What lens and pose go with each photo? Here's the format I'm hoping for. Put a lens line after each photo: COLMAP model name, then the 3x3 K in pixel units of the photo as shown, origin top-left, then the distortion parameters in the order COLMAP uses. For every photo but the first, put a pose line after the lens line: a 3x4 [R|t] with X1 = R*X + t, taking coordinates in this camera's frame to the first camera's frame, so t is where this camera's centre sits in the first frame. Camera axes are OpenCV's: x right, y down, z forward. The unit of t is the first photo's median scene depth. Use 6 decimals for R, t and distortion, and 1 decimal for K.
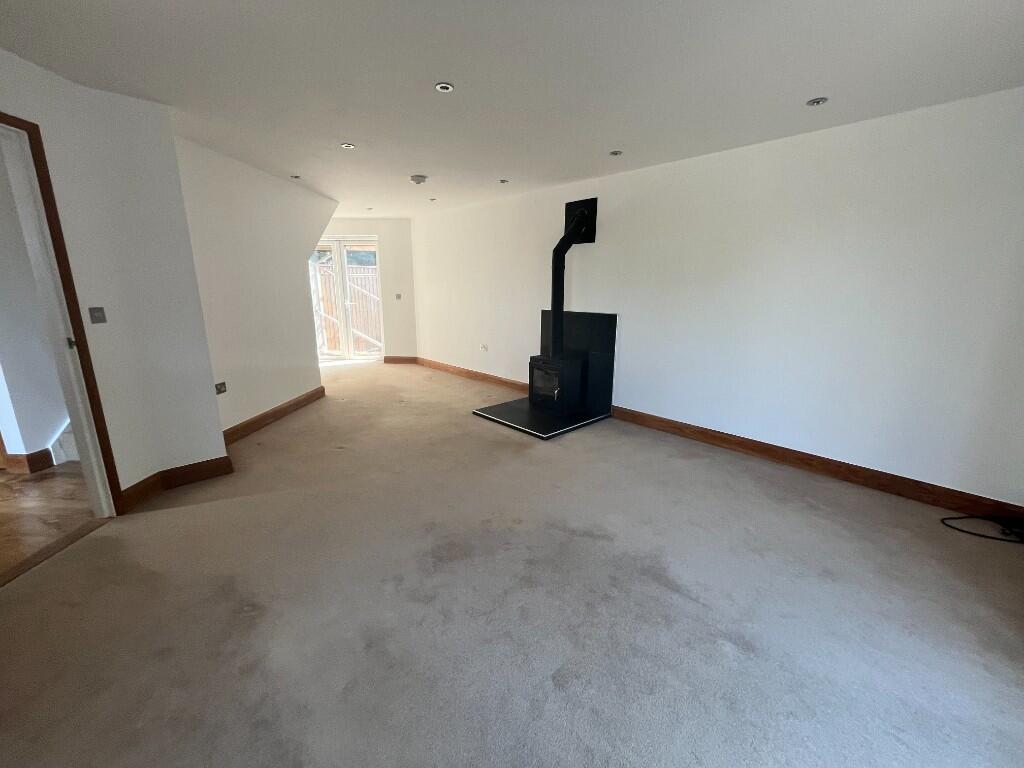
lens RADIAL K [[413.5, 0, 512.0], [0, 413.5, 384.0], [0, 0, 1]] dist [-0.000699, -0.000283]
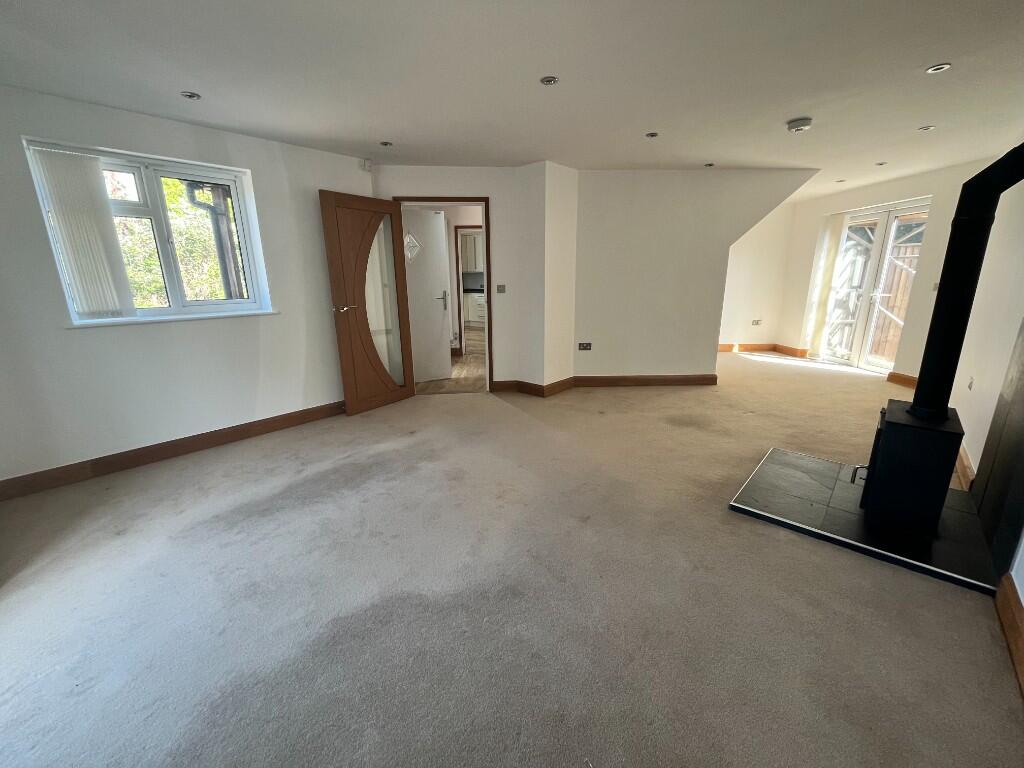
lens RADIAL K [[413.5, 0, 512.0], [0, 413.5, 384.0], [0, 0, 1]] dist [-0.000699, -0.000283]
pose [[0.097239, 0.250031, -0.963343, 0.901817], [-0.220918, 0.949205, 0.224063, -0.174364], [0.970433, 0.191032, 0.147536, 0.783455]]
